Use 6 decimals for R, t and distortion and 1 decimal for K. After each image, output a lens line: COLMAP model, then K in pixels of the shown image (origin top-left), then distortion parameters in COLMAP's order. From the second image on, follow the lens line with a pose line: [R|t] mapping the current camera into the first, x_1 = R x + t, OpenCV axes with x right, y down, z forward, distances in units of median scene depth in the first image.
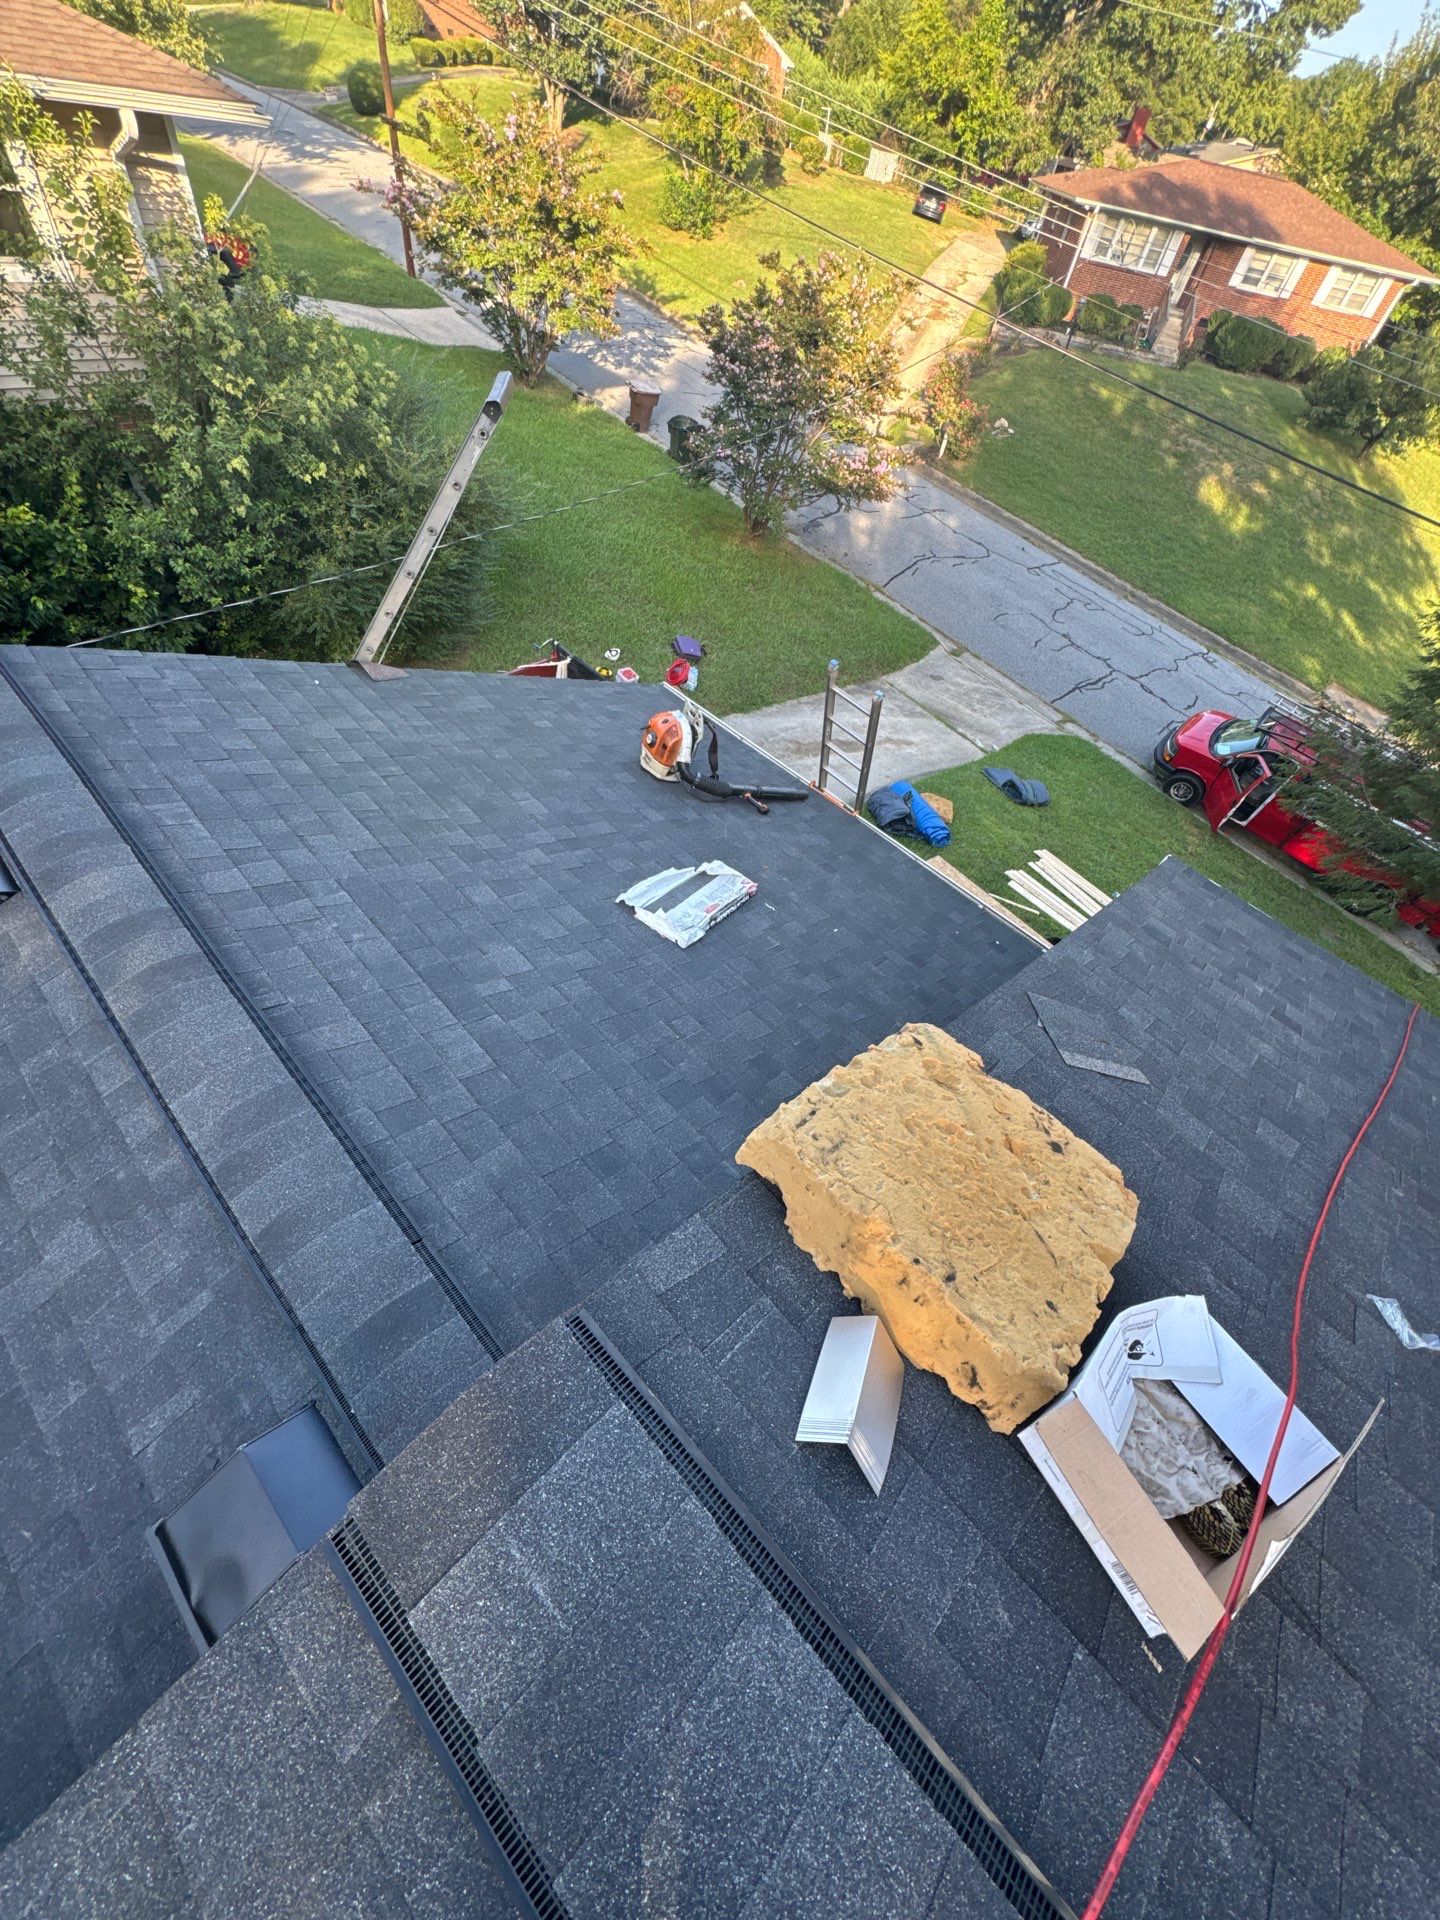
lens RADIAL K [[772.6, 0, 720.0], [0, 772.6, 960.0], [0, 0, 1]] dist [0.001076, 0.000294]
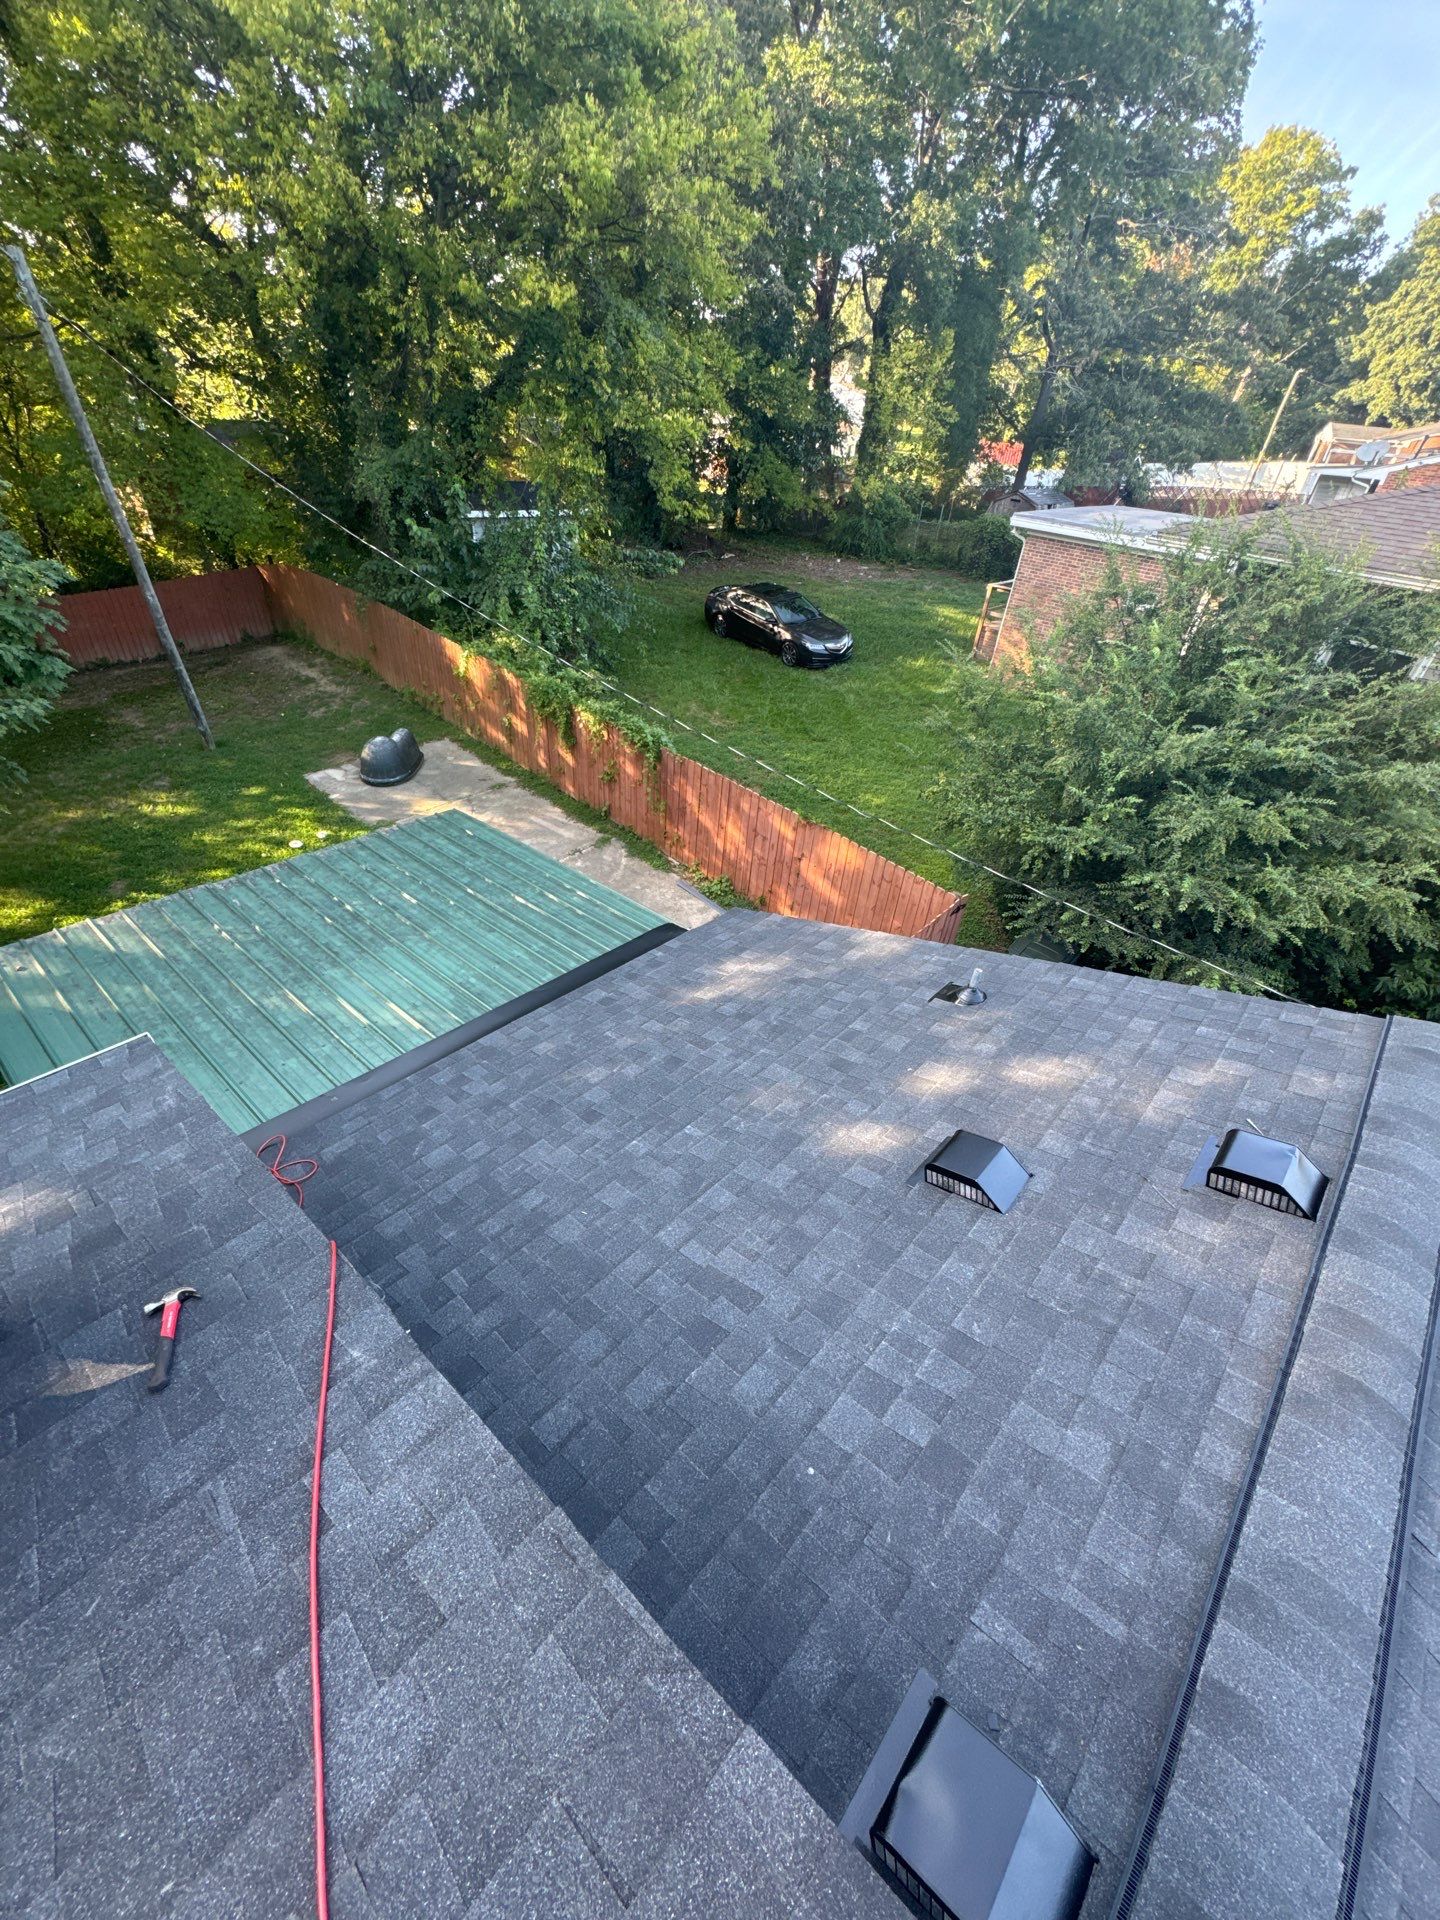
lens RADIAL K [[772.6, 0, 720.0], [0, 772.6, 960.0], [0, 0, 1]] dist [0.001076, 0.000294]
pose [[0.059125, 0.481816, -0.874275, -0.246289], [-0.802857, 0.543420, 0.245185, 0.141855], [0.593233, 0.687421, 0.418959, -0.228980]]
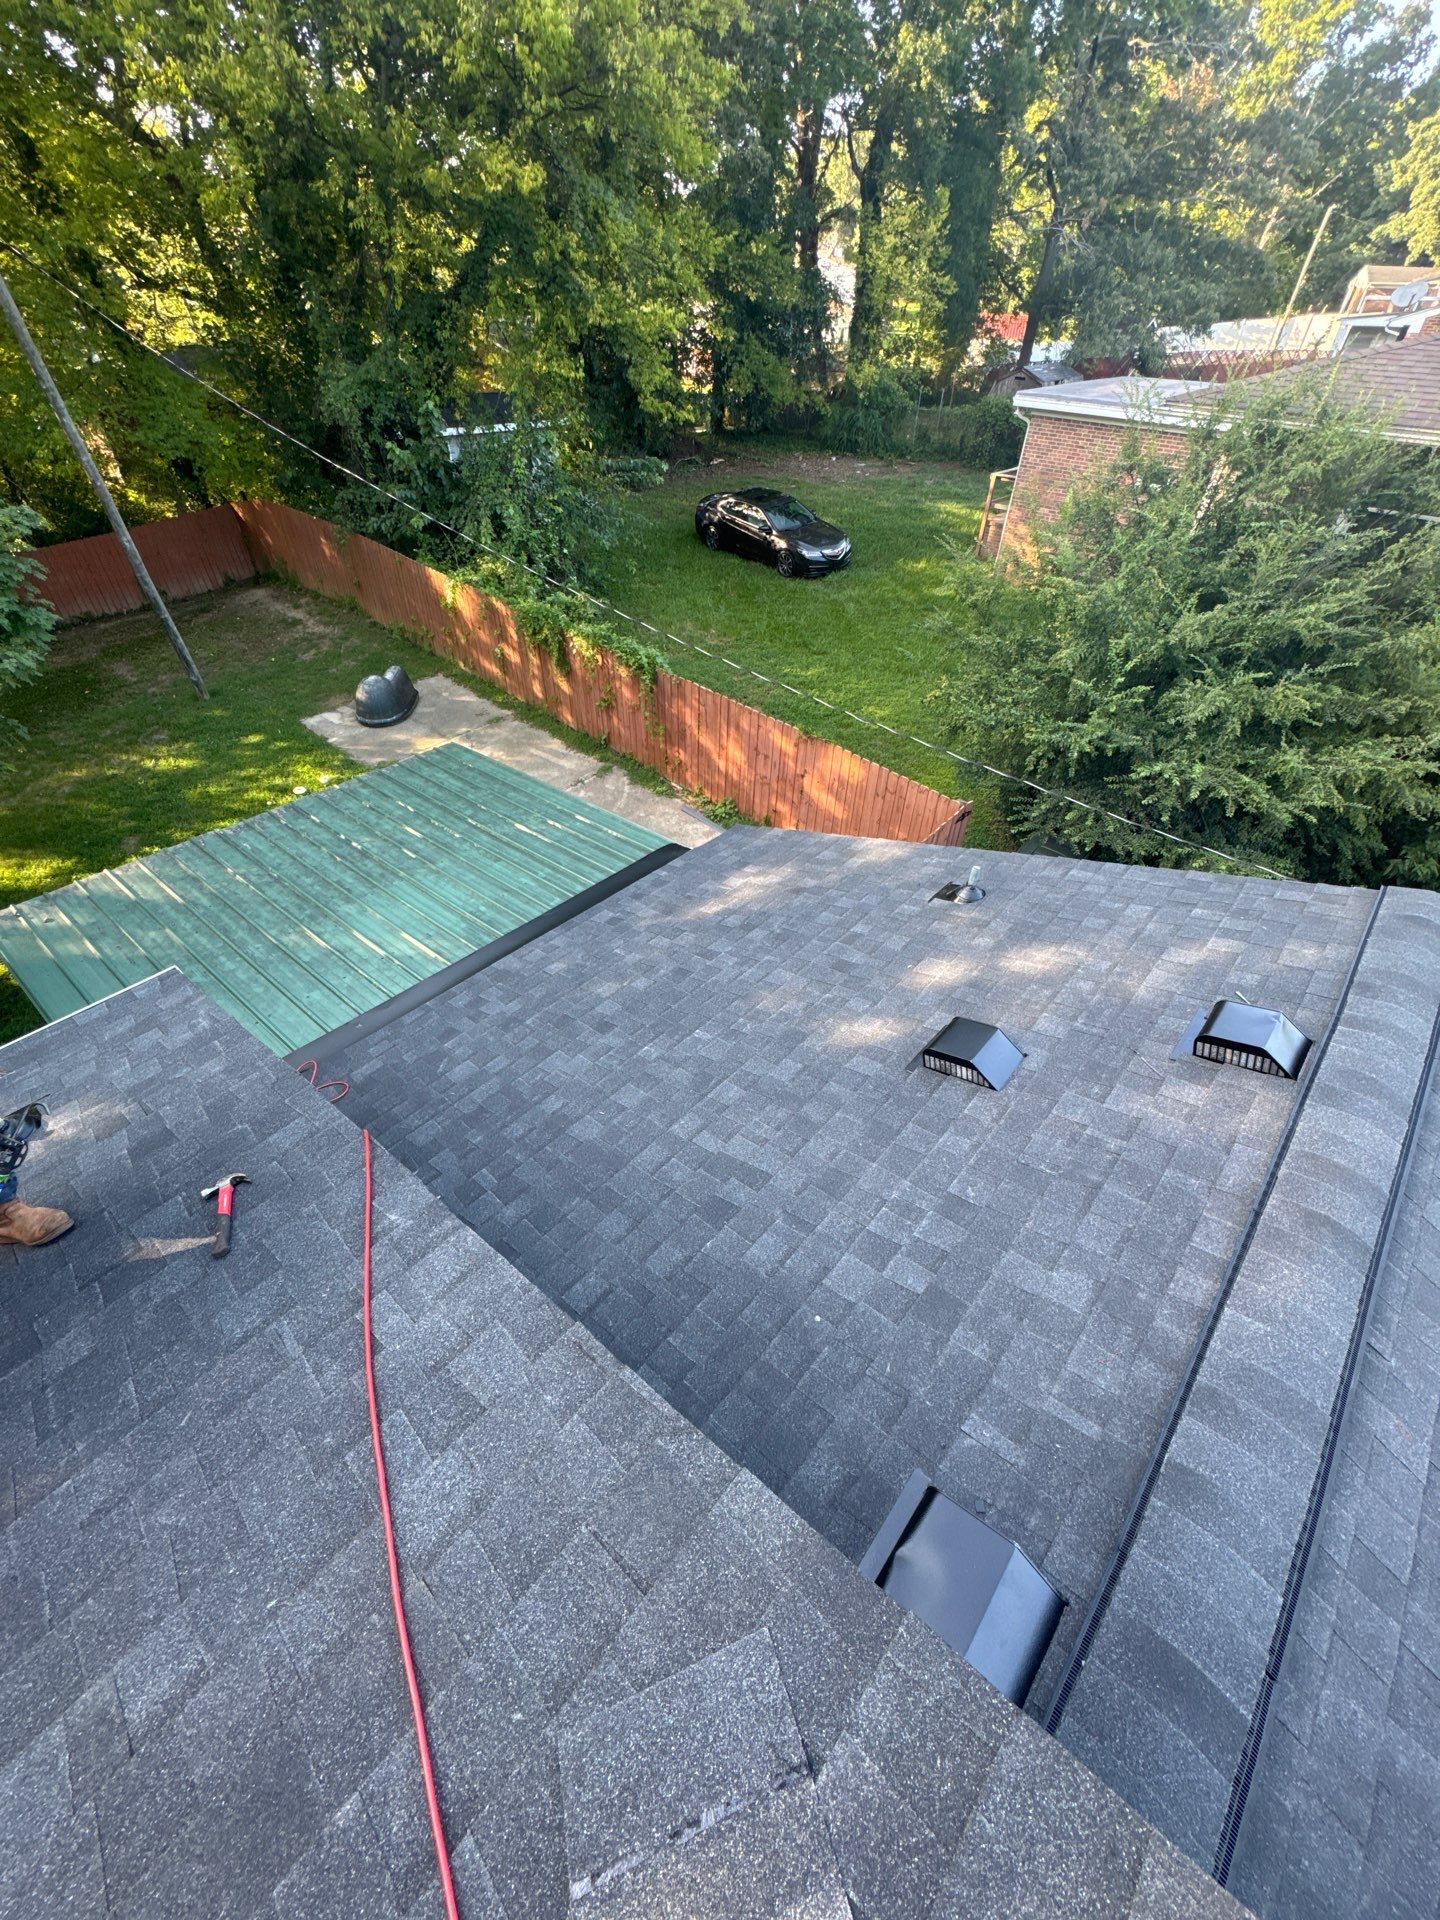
lens RADIAL K [[772.6, 0, 720.0], [0, 772.6, 960.0], [0, 0, 1]] dist [0.001076, 0.000294]
pose [[0.070352, 0.554829, -0.828985, -0.172837], [-0.768207, 0.560262, 0.309782, 0.133933], [0.636324, 0.615038, 0.465638, -0.192389]]
